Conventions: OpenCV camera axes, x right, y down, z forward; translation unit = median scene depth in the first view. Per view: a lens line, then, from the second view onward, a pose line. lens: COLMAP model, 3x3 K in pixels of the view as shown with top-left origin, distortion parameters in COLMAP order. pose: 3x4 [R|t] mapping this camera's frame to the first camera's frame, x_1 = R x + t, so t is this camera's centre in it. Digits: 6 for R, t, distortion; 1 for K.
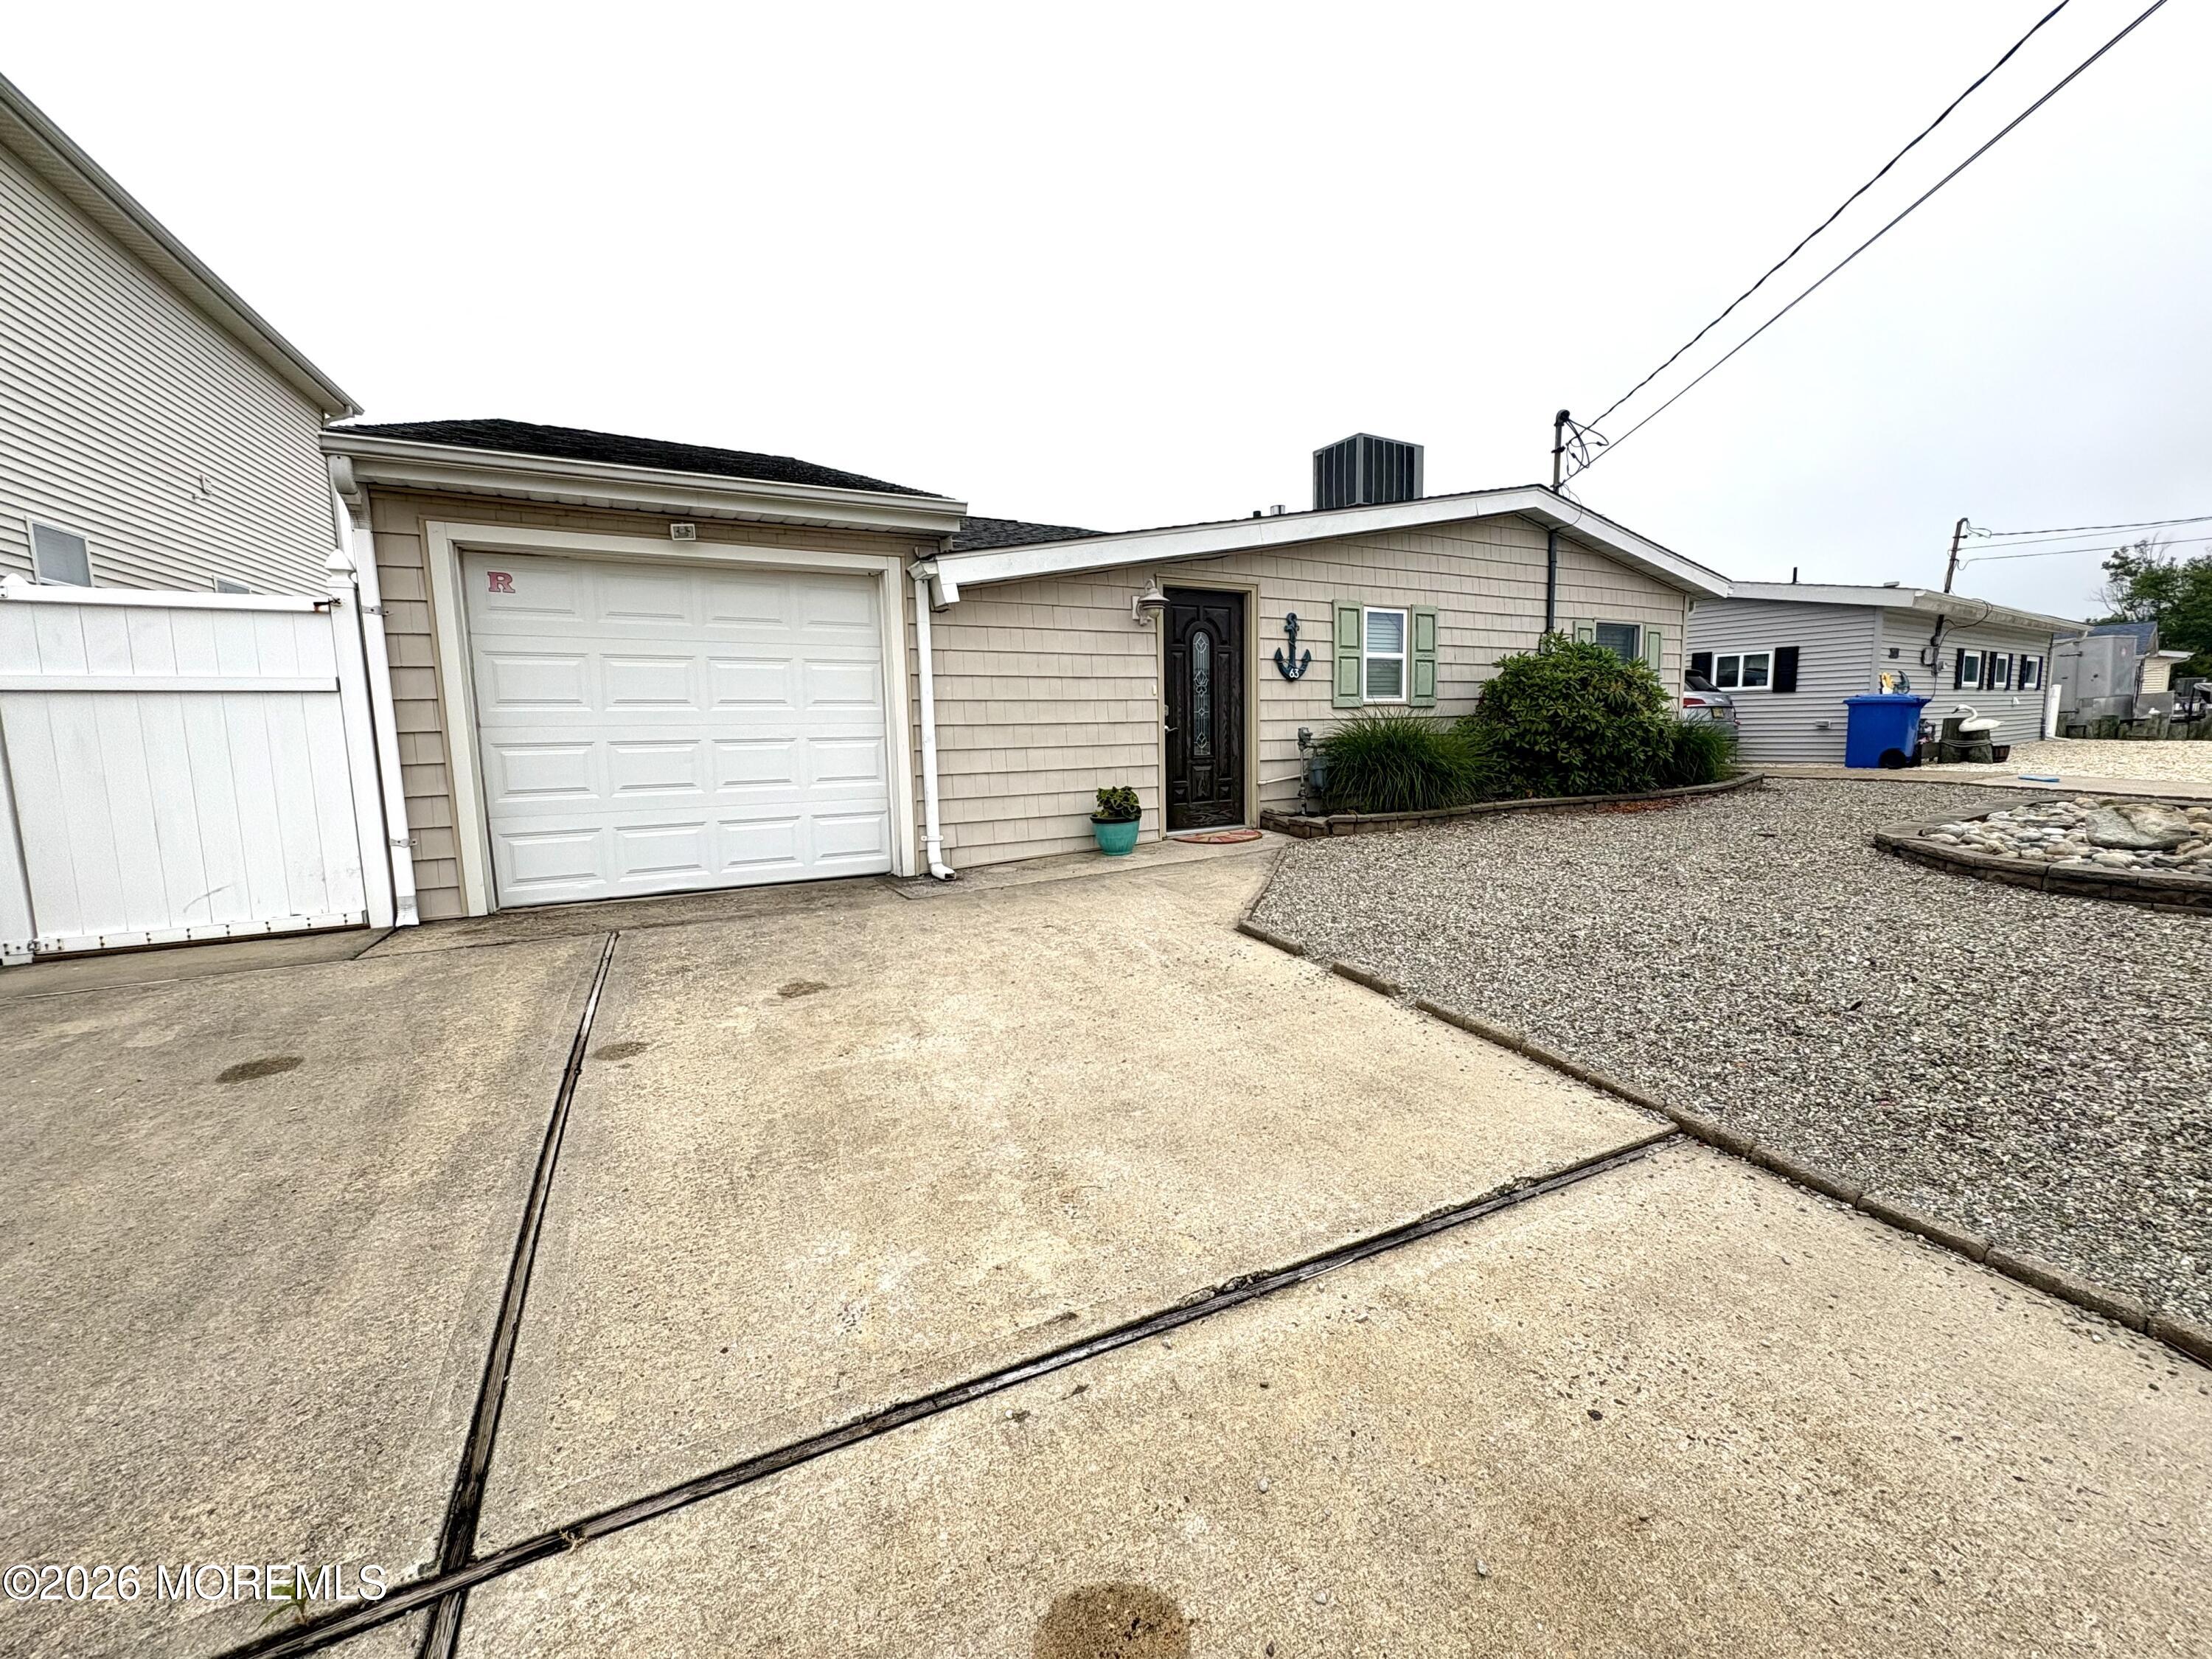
lens RADIAL K [[881.3, 0, 1100.1], [0, 881.3, 820.9], [0, 0, 1]] dist [0.001075, 0.000046]
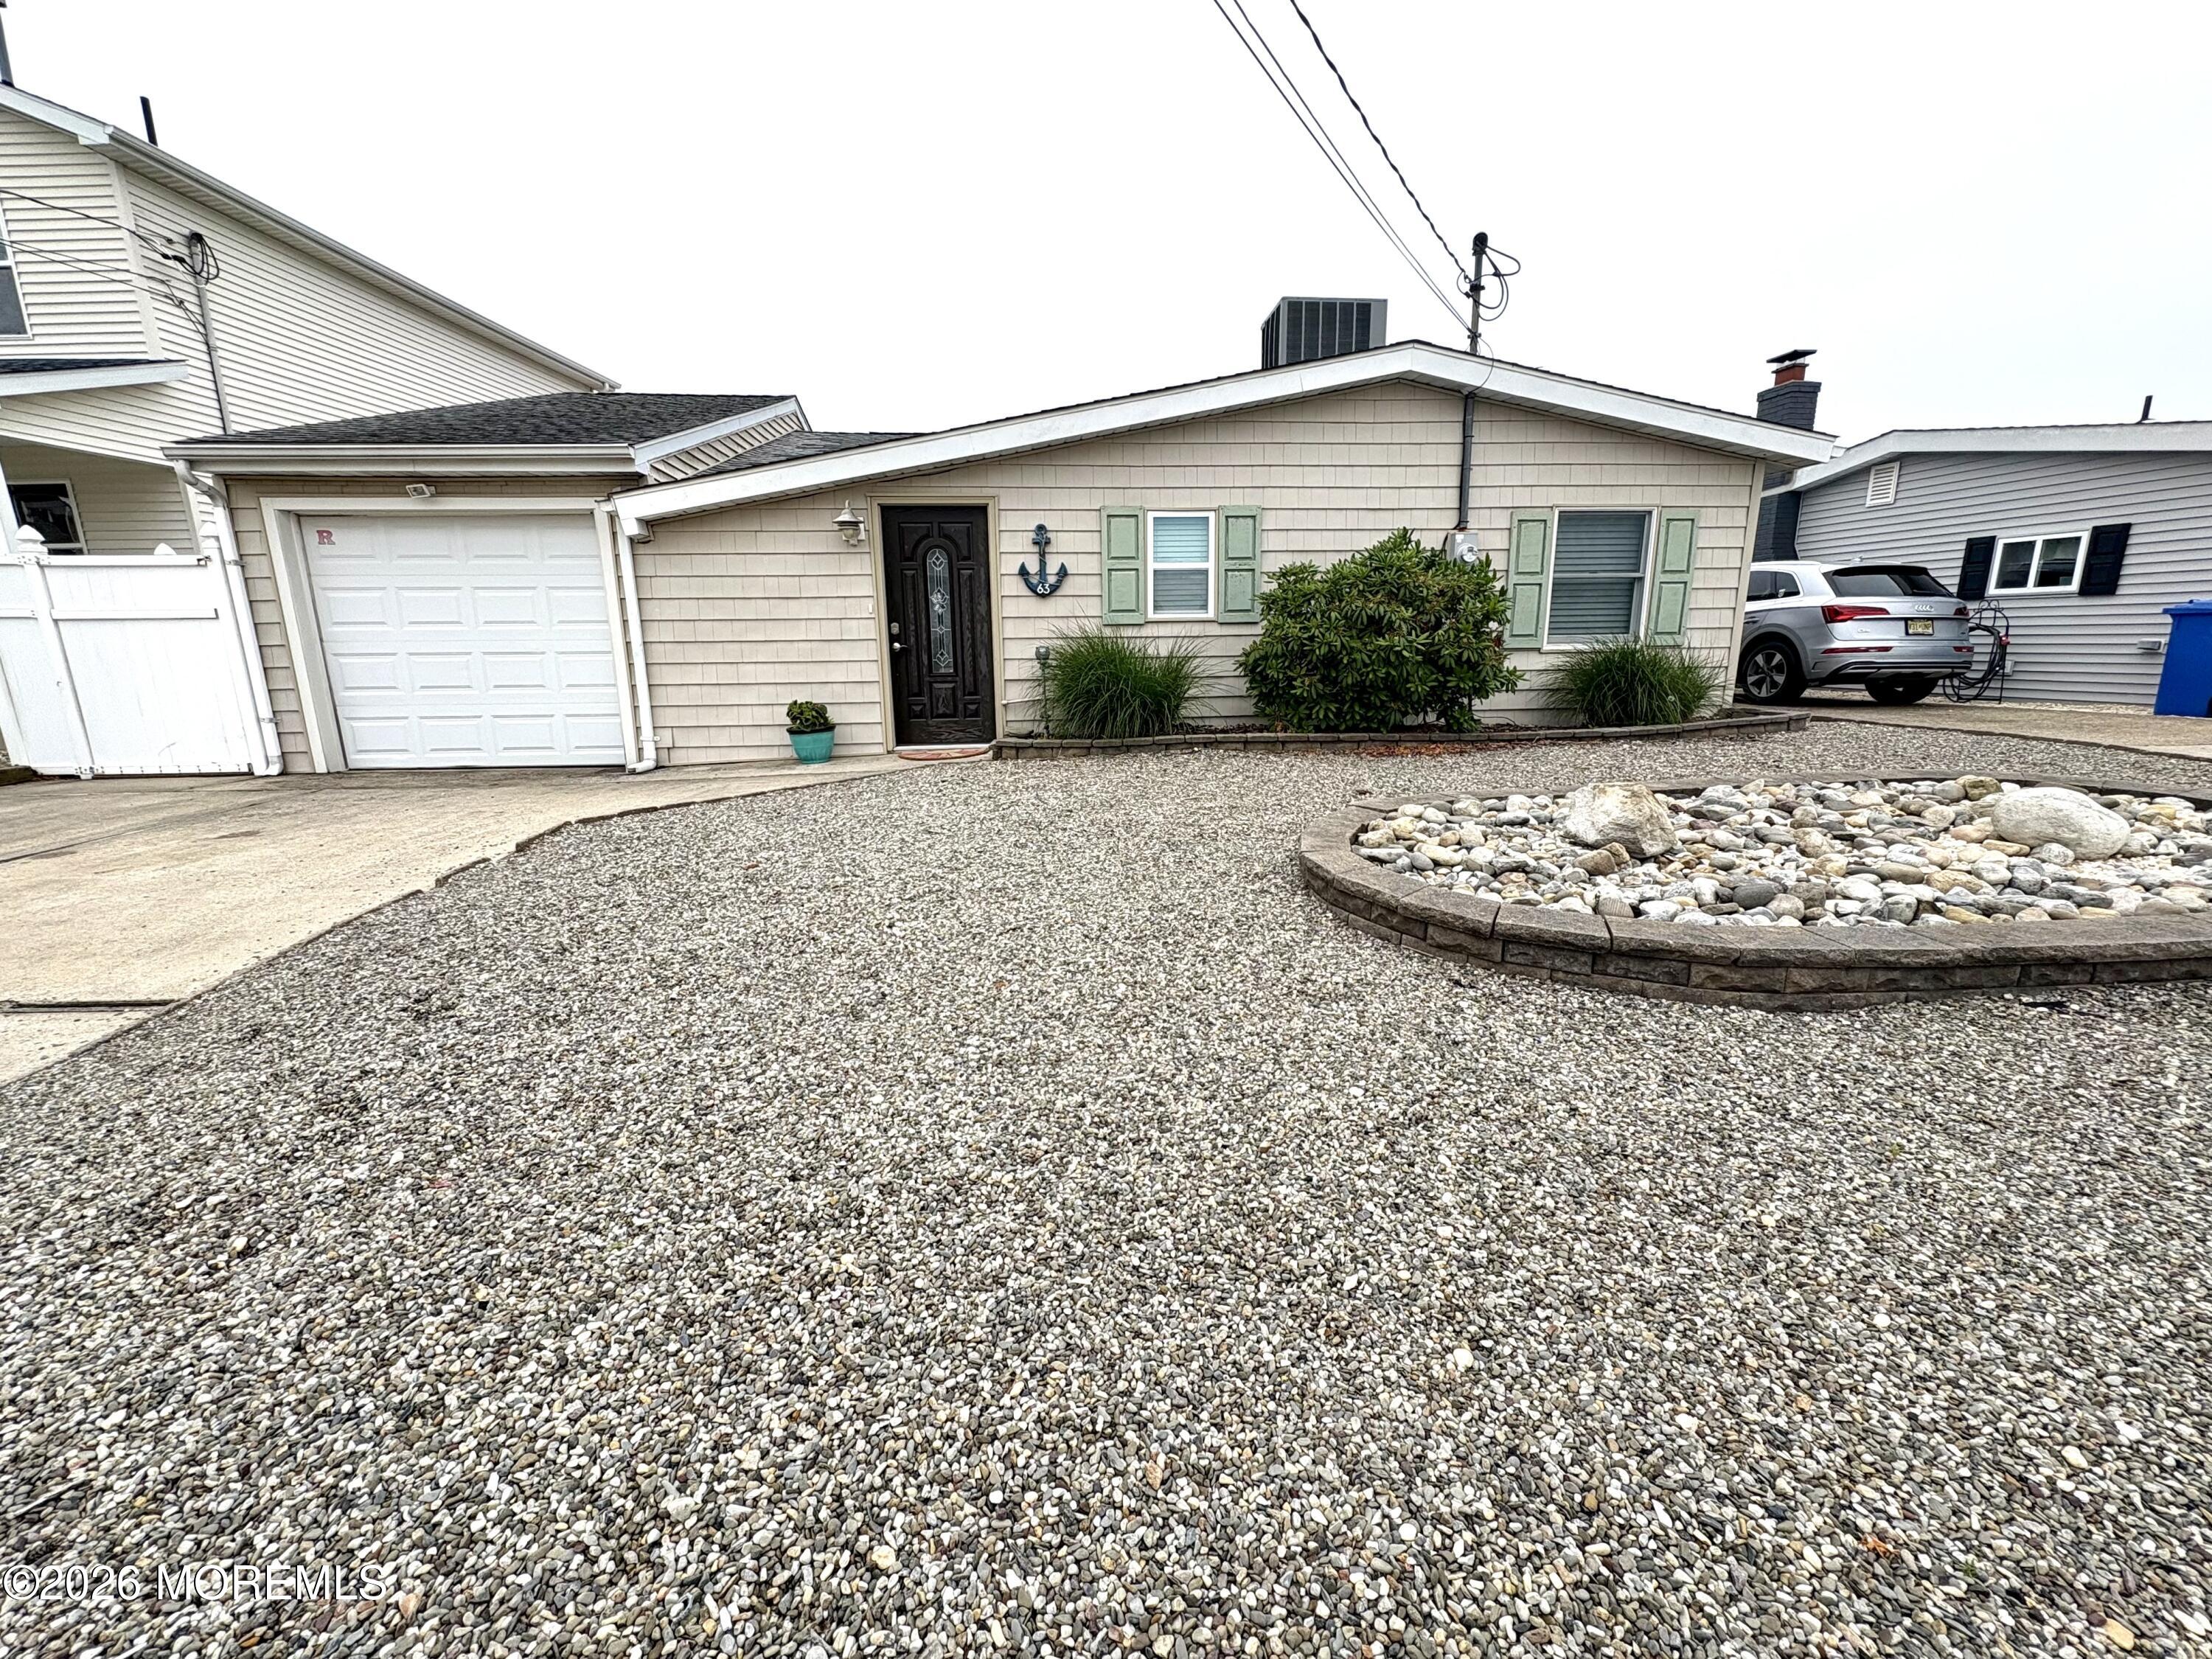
lens RADIAL K [[881.3, 0, 1113.0], [0, 881.3, 828.0], [0, 0, 1]] dist [0.001075, 0.000046]
pose [[0.907087, 0.094841, -0.410119, 0.720764], [-0.049737, 0.991611, 0.119306, -0.027302], [0.417994, -0.087823, 0.904195, 0.140331]]
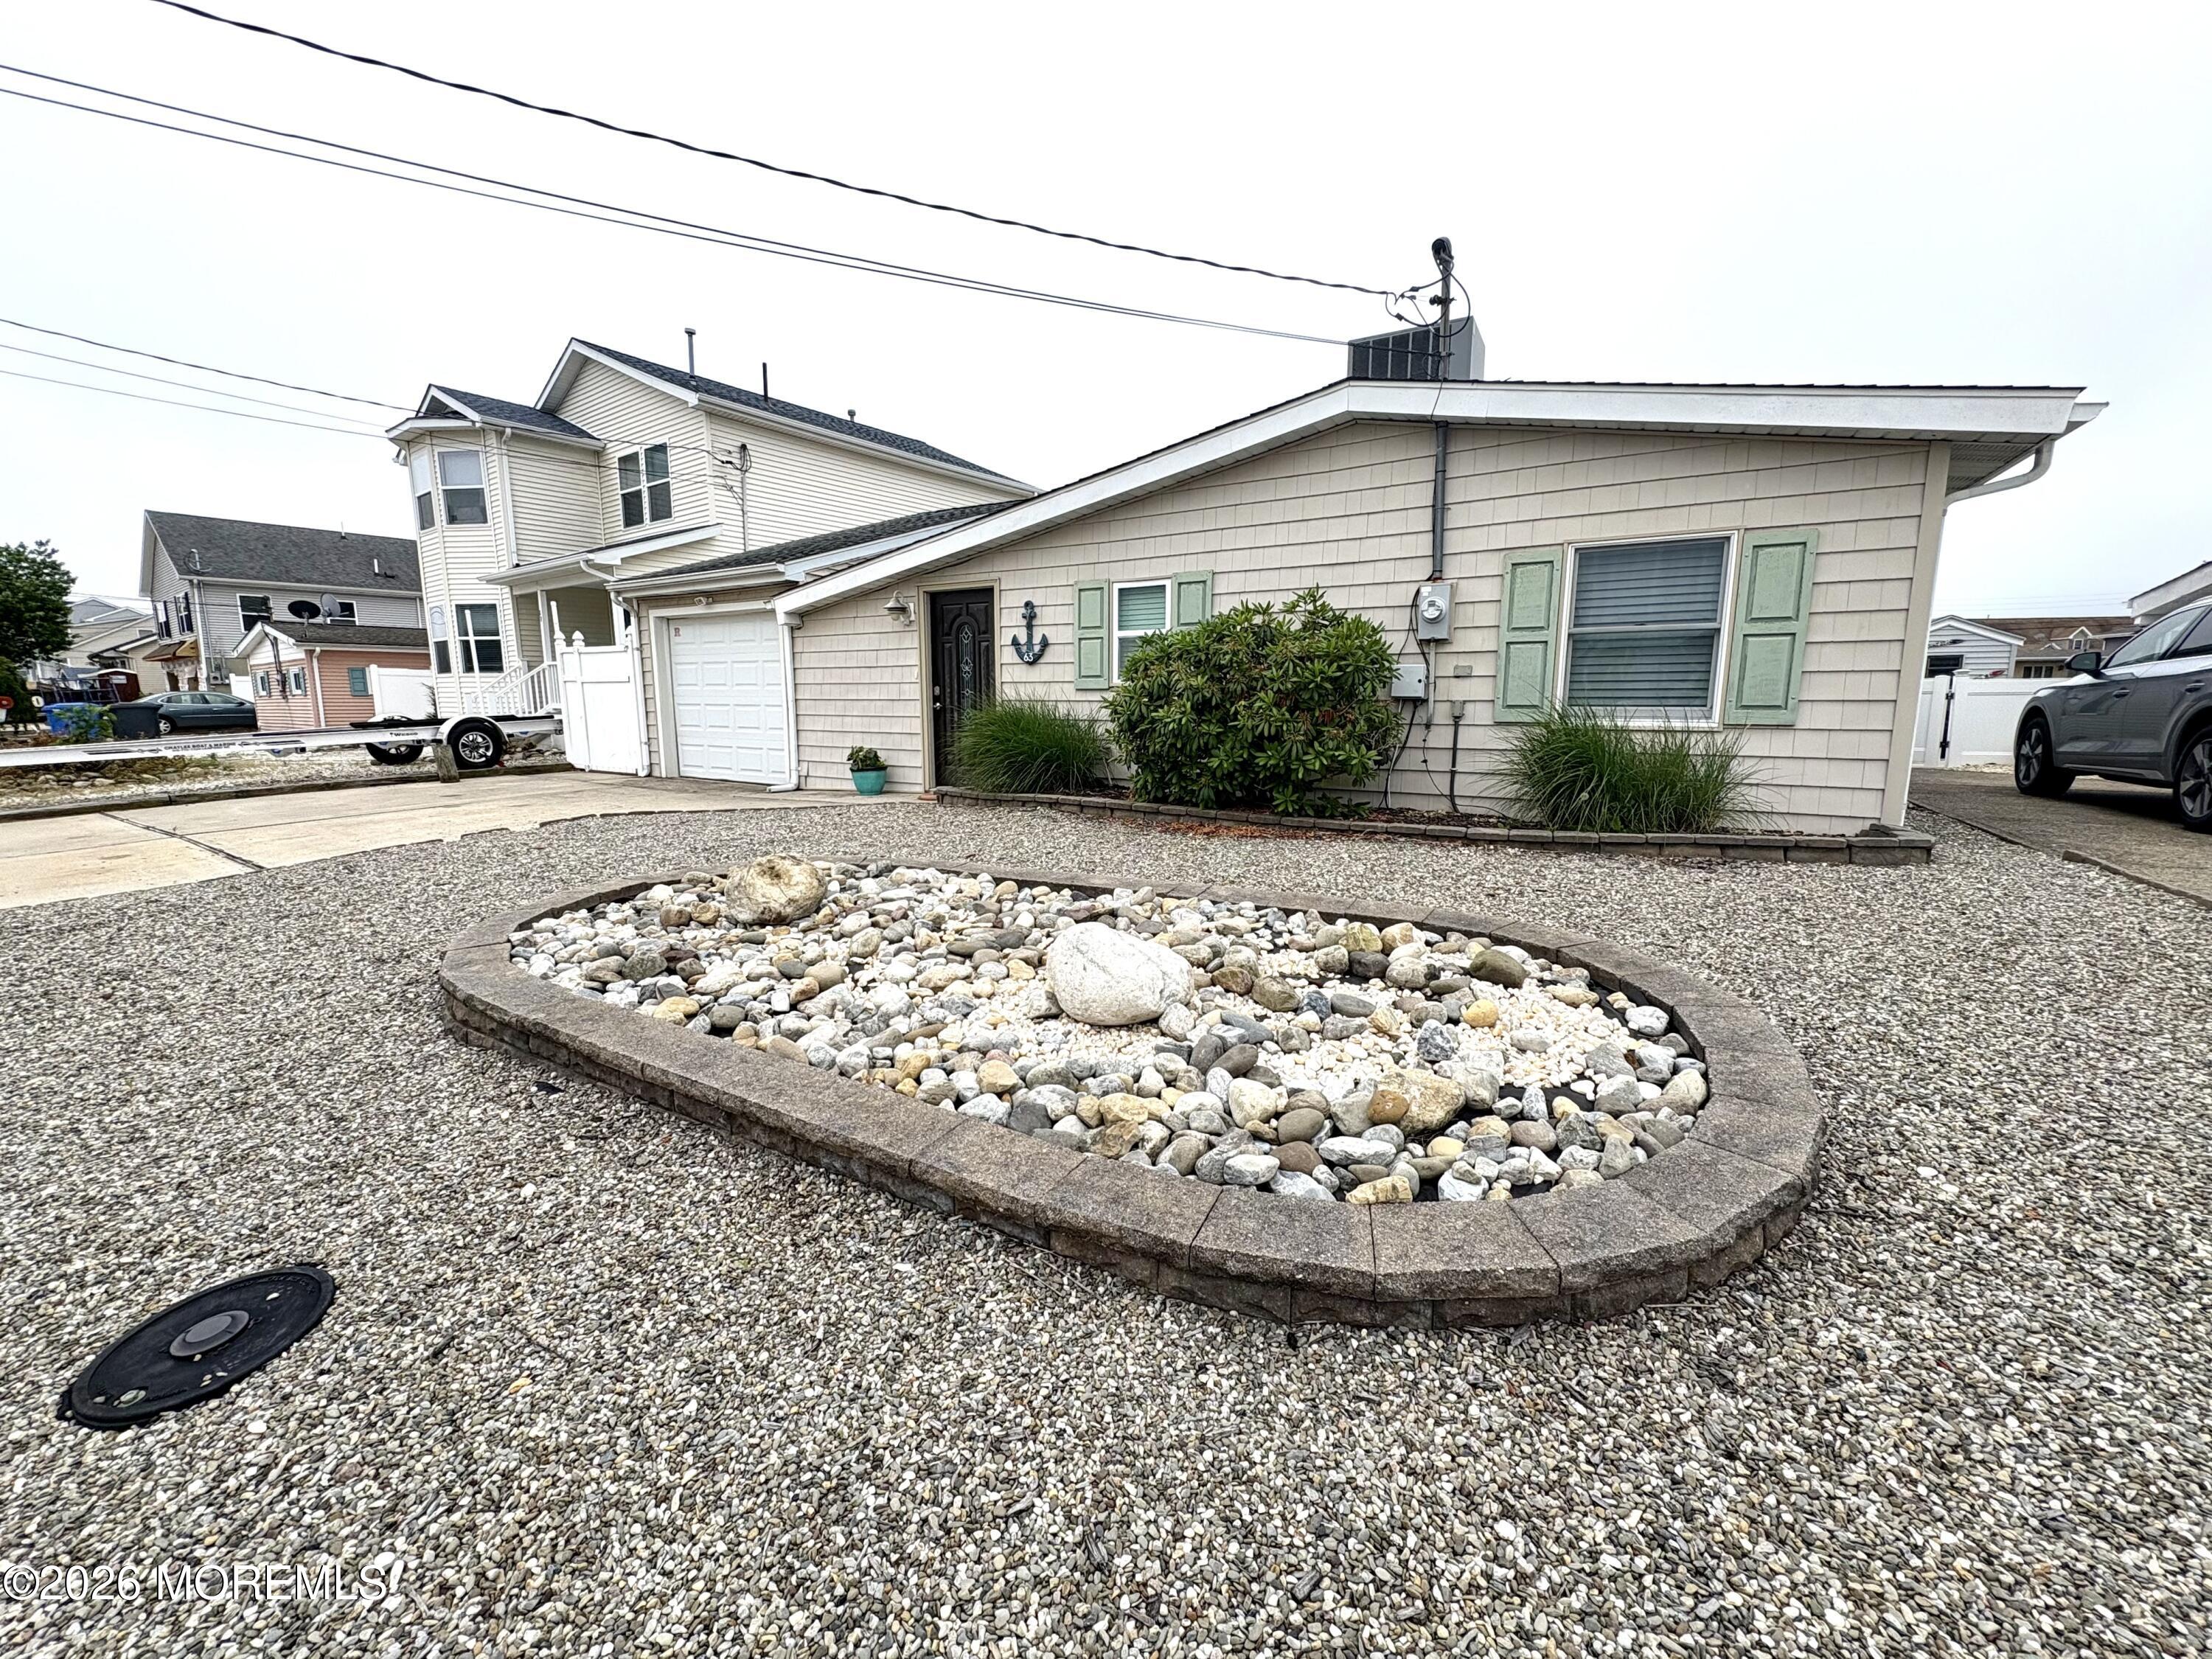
lens RADIAL K [[881.3, 0, 1105.3], [0, 881.3, 829.4], [0, 0, 1]] dist [0.001075, 0.000046]
pose [[0.486786, 0.148609, -0.860787, 1.245212], [-0.103998, 0.988273, 0.111807, -0.091012], [0.867308, 0.035095, 0.496532, 0.563154]]
